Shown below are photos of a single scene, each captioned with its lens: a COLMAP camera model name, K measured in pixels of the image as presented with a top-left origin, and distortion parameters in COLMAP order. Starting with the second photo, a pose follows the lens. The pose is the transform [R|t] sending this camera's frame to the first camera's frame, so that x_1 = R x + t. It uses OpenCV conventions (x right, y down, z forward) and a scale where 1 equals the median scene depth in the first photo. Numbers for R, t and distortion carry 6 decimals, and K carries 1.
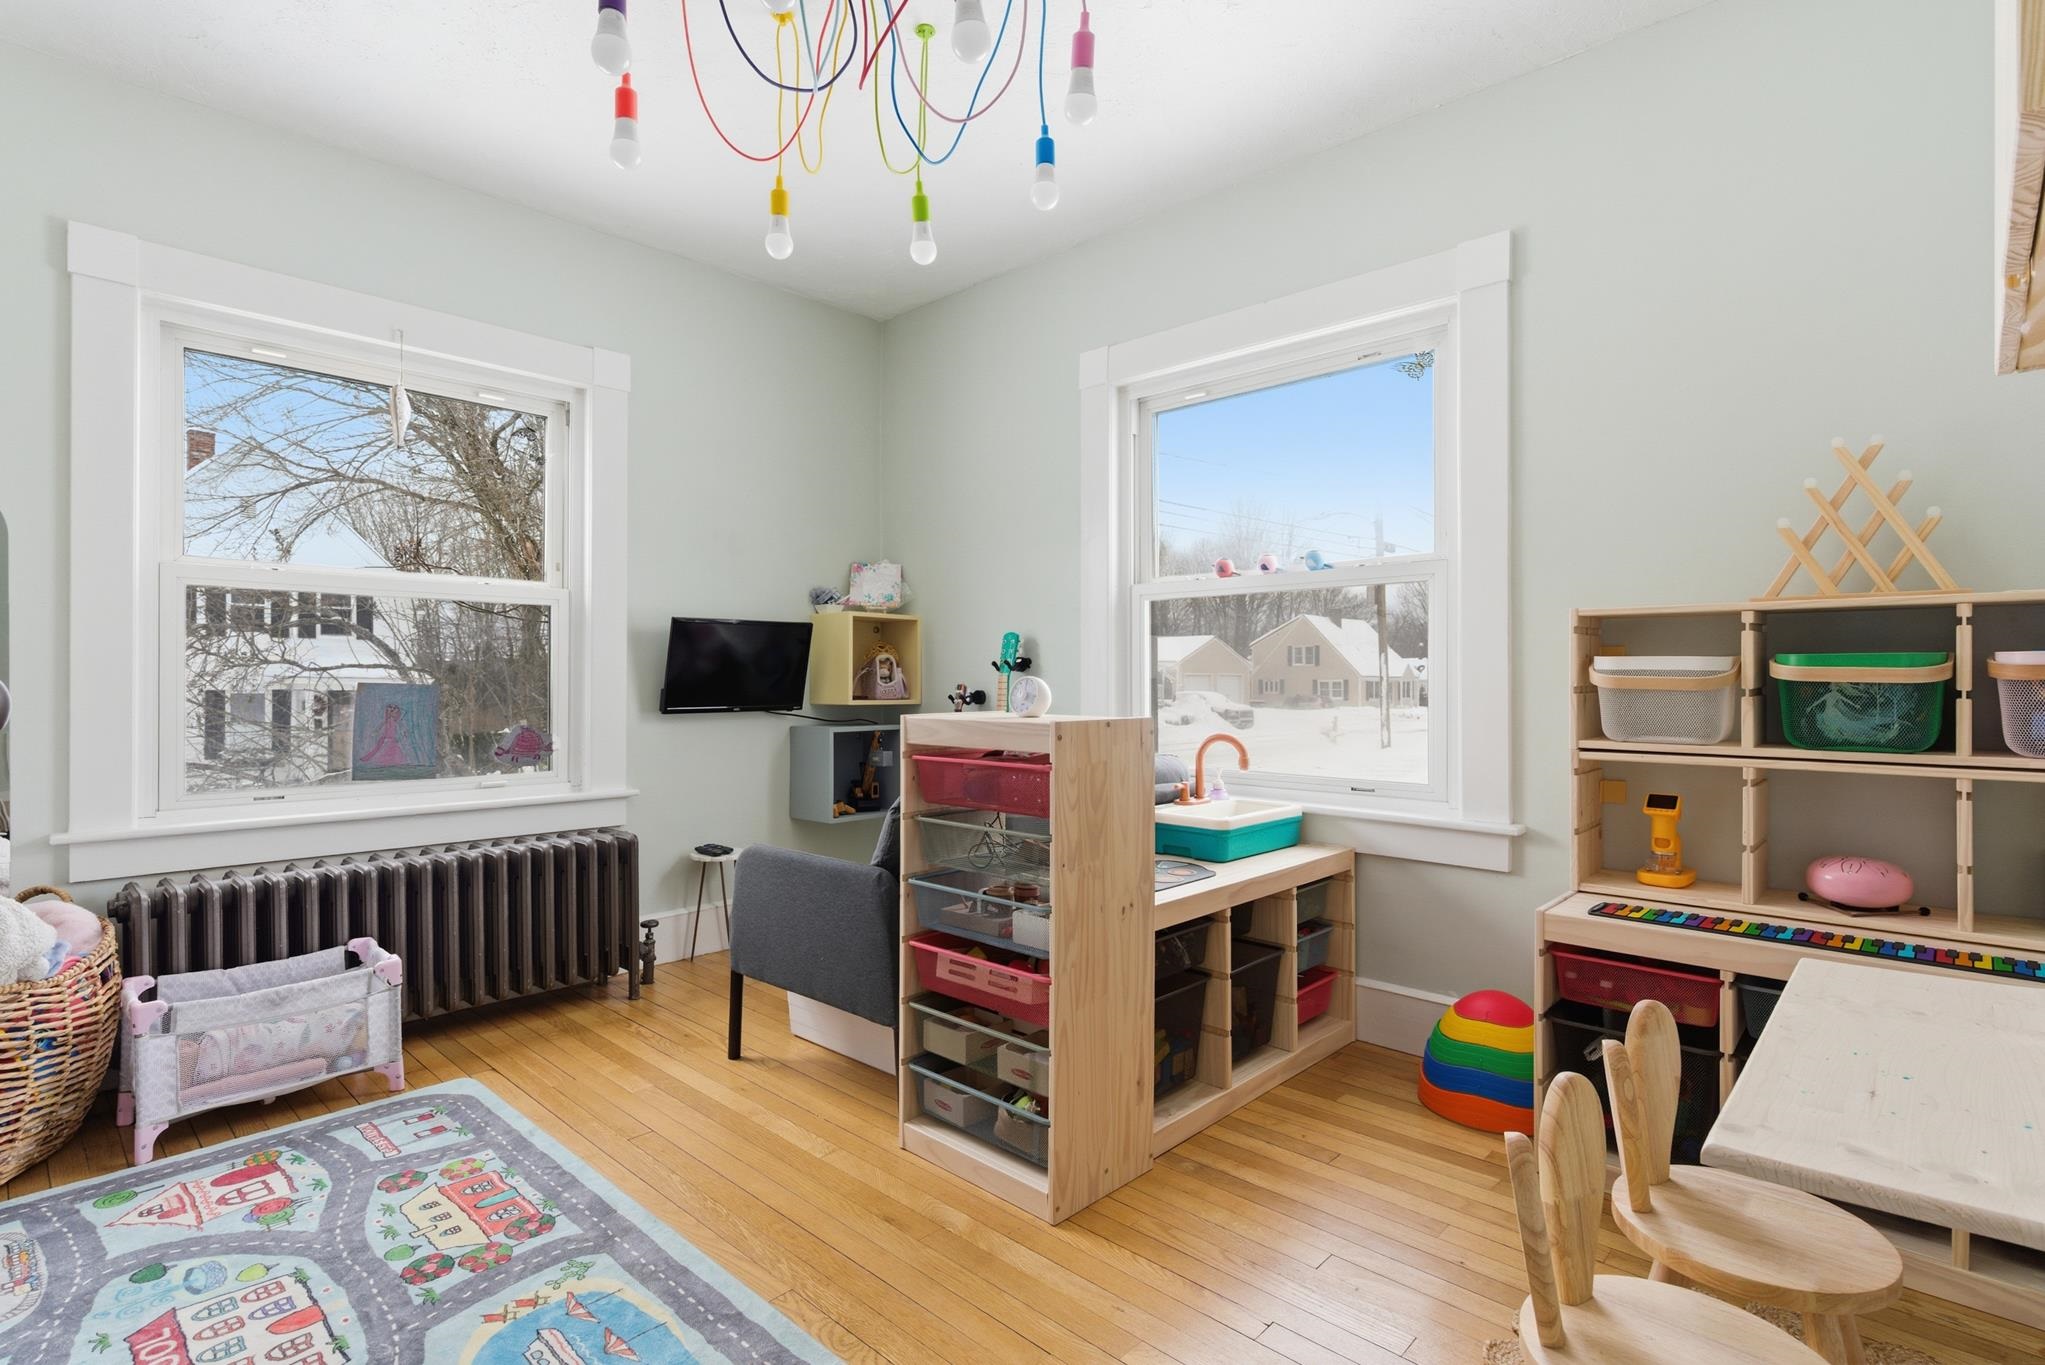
lens RADIAL K [[1000.3, 0, 1033.5], [0, 1000.3, 685.4], [0, 0, 1]] dist [-0.006836, 0.000381]
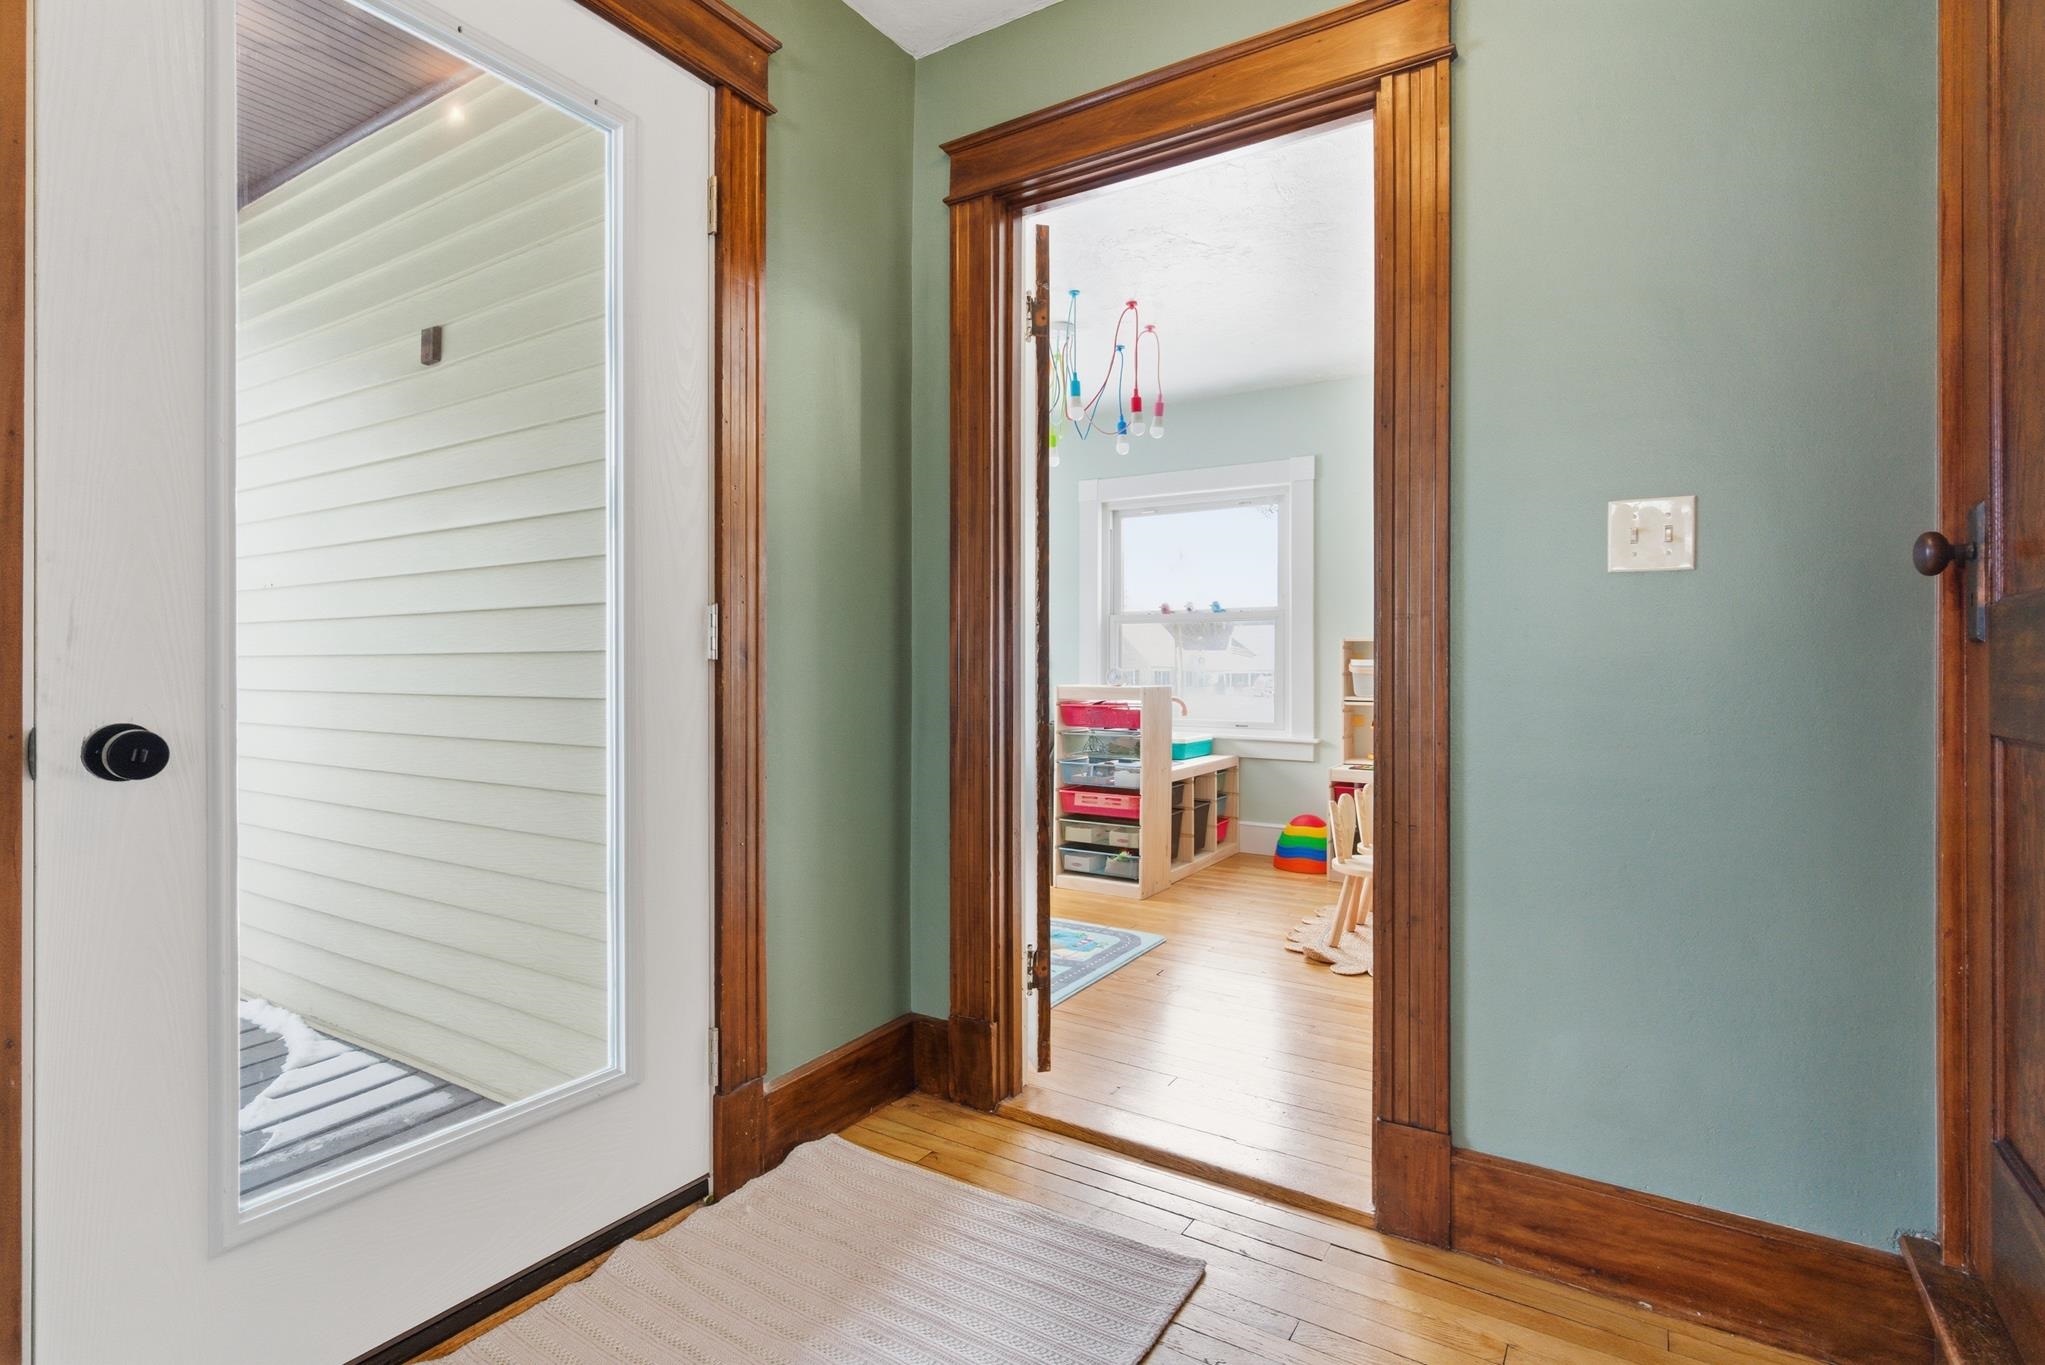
lens RADIAL K [[1000.3, 0, 1024.0], [0, 1000.3, 677.9], [0, 0, 1]] dist [-0.006836, 0.000381]
pose [[0.980374, -0.000965, 0.197144, -0.570789], [0.000275, 0.999994, 0.003531, 0.004555], [-0.197146, -0.003407, 0.980368, -1.003110]]
